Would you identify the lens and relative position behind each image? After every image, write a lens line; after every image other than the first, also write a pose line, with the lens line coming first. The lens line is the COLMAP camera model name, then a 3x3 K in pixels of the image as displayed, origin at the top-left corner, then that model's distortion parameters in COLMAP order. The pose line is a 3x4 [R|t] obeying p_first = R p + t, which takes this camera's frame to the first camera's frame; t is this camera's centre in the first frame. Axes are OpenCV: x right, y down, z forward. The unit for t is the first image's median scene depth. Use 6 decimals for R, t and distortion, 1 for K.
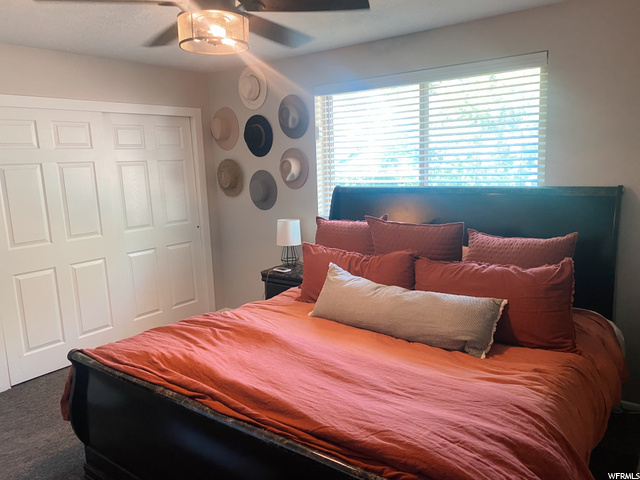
lens RADIAL K [[486.4, 0, 324.4], [0, 486.4, 239.4], [0, 0, 1]] dist [0.005161, 0.000659]
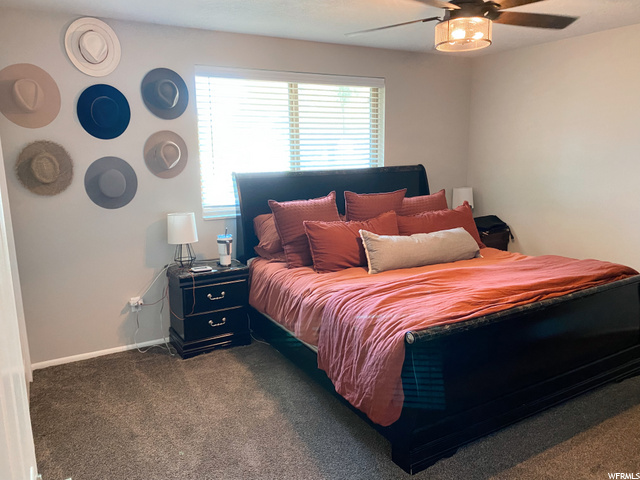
lens RADIAL K [[486.4, 0, 324.4], [0, 486.4, 239.4], [0, 0, 1]] dist [0.005161, 0.000659]
pose [[0.392570, -0.134576, 0.909823, -0.992561], [0.155586, 0.984697, 0.078519, -0.030602], [-0.906466, 0.110731, 0.407501, 0.543637]]
